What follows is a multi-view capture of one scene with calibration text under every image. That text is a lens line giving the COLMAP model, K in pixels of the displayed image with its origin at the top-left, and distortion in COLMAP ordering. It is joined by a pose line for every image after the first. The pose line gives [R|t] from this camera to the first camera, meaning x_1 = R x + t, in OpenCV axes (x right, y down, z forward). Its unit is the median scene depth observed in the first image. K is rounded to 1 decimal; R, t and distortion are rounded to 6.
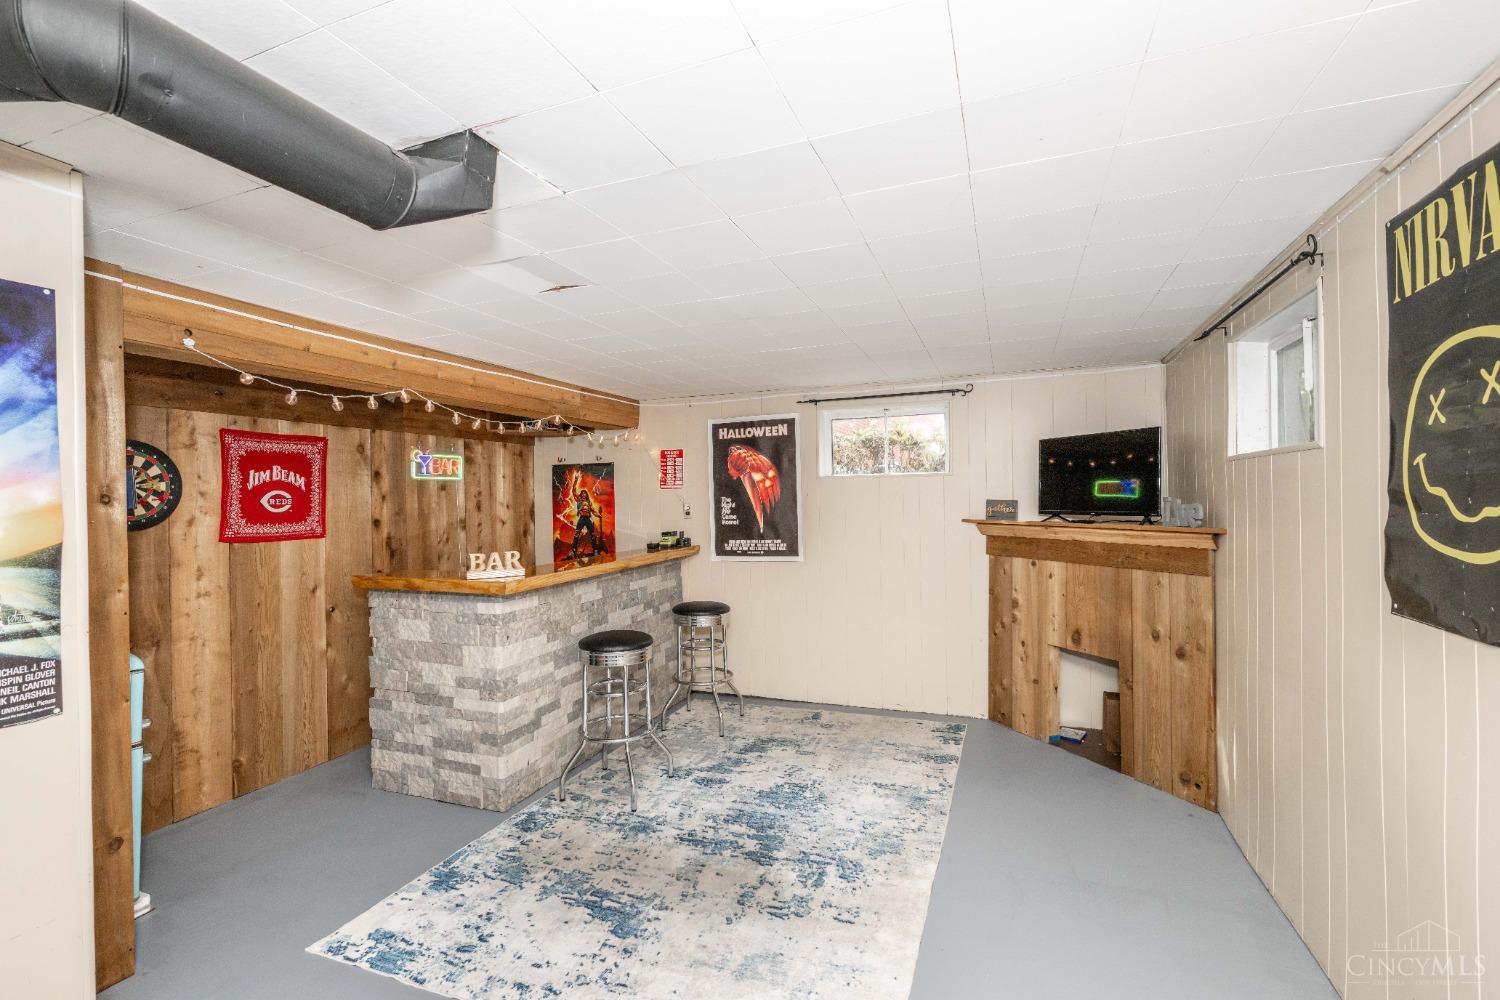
lens RADIAL K [[664.1, 0, 746.7], [0, 664.1, 499.9], [0, 0, 1]] dist [-0.004195, -0.000603]
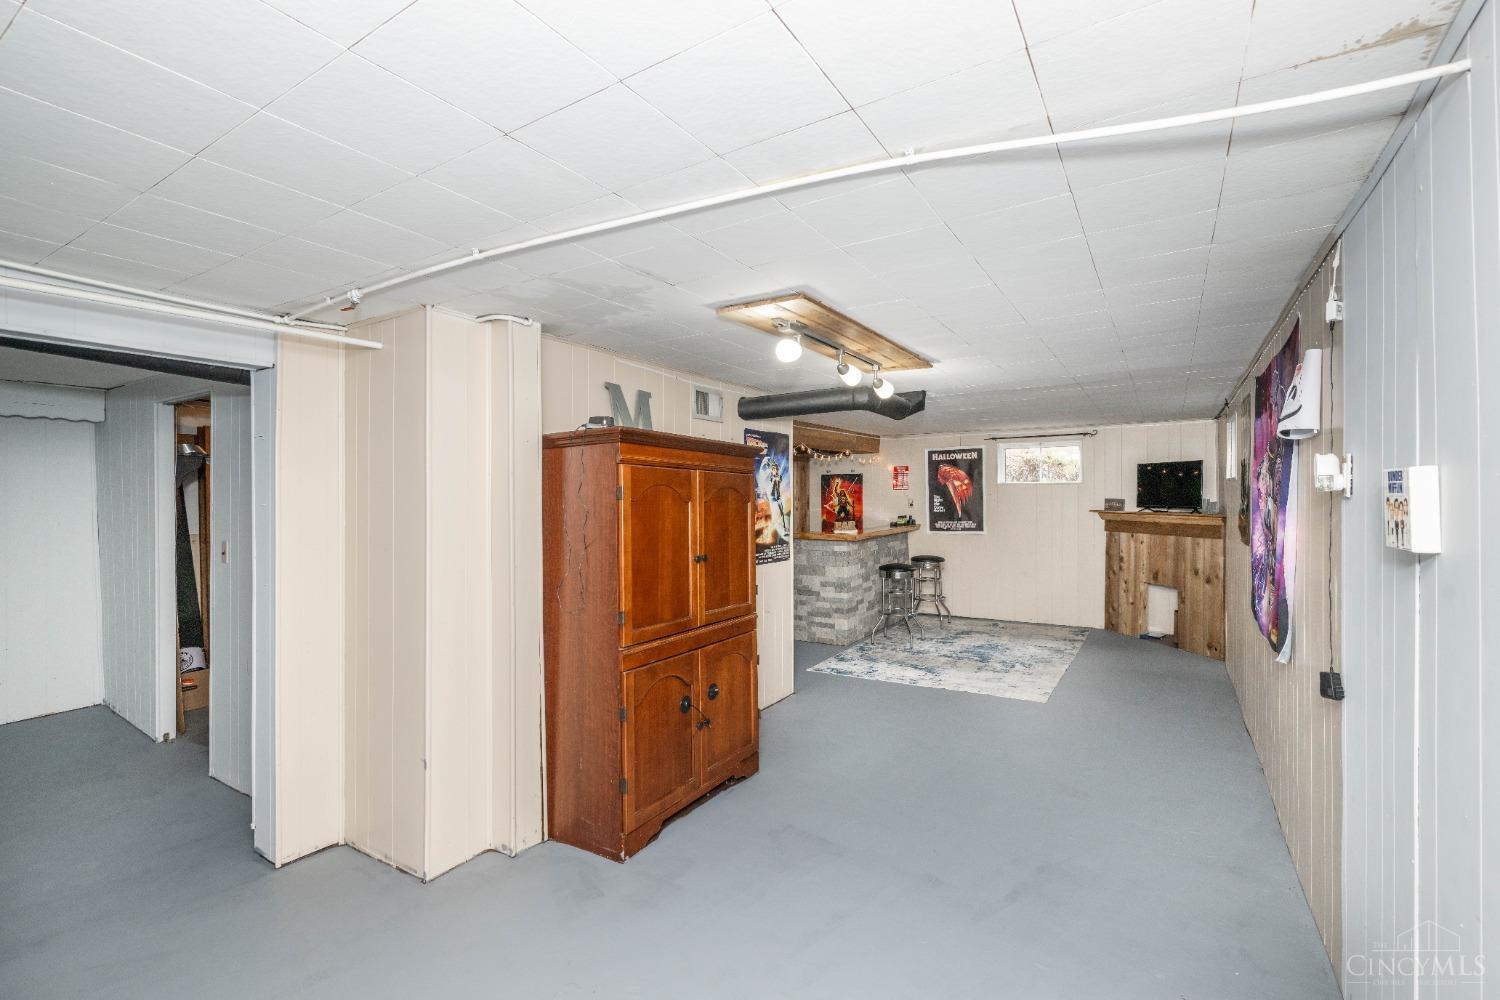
lens RADIAL K [[664.1, 0, 741.6], [0, 664.1, 499.8], [0, 0, 1]] dist [-0.004195, -0.000603]
pose [[0.981082, 0.010319, -0.193316, -0.240676], [-0.008871, 0.999926, 0.008357, -0.003512], [0.193388, -0.006485, 0.981101, -0.917005]]
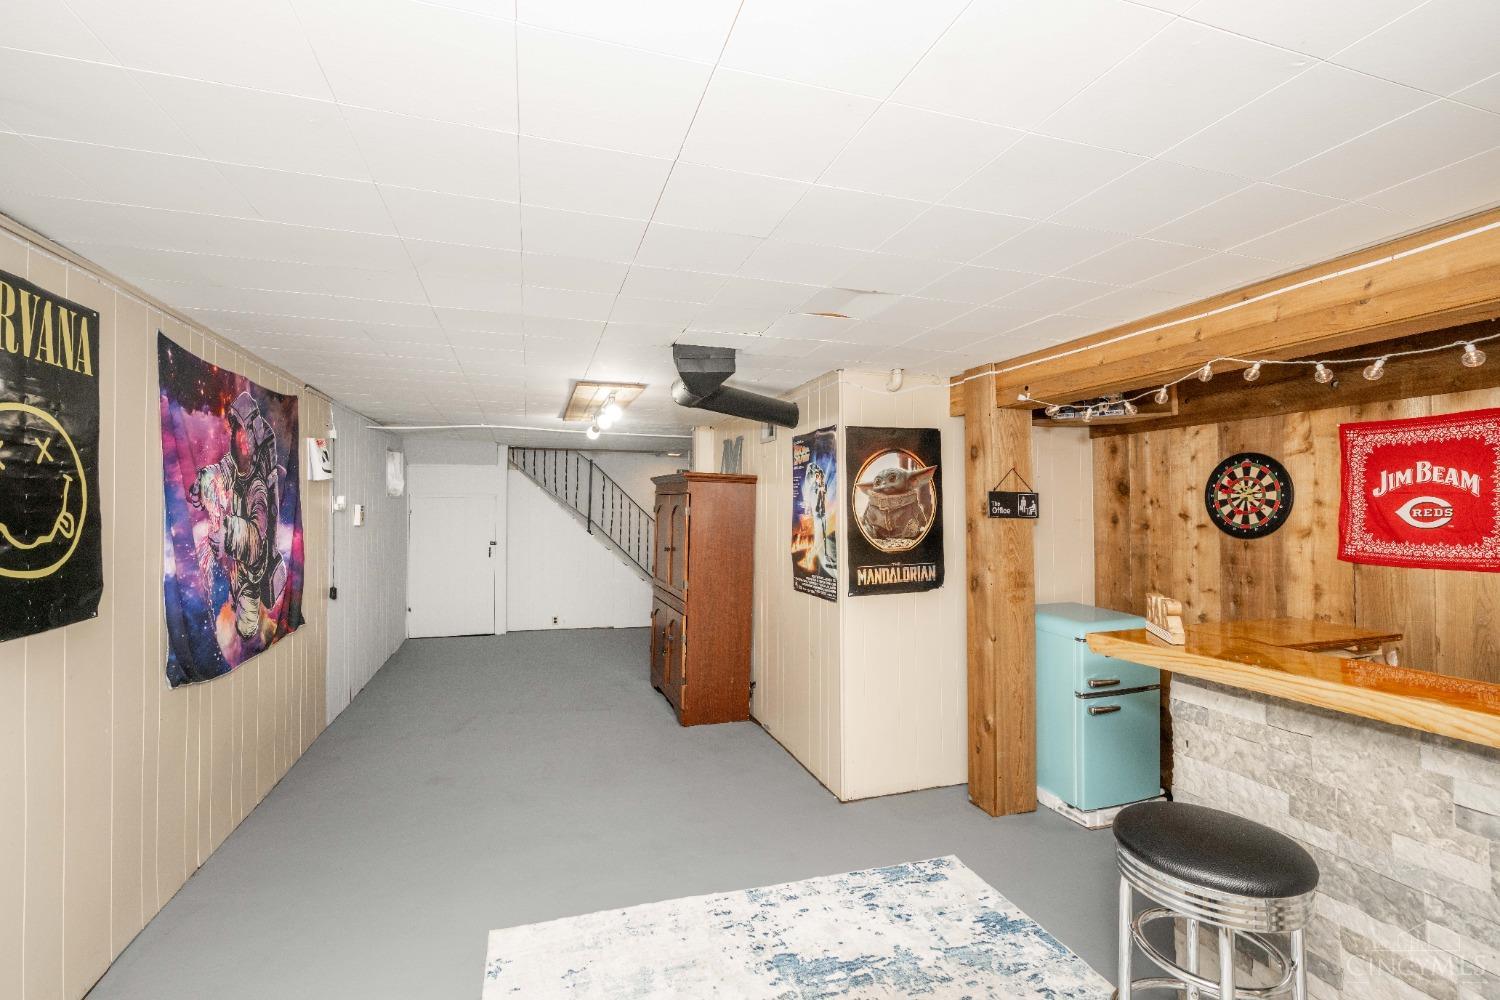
lens RADIAL K [[664.1, 0, 741.6], [0, 664.1, 502.2], [0, 0, 1]] dist [-0.004195, -0.000603]
pose [[-0.773659, 0.008720, -0.633542, 0.280371], [0.011539, 0.999933, -0.000328, -0.015355], [0.633497, -0.007564, -0.773709, 1.008236]]
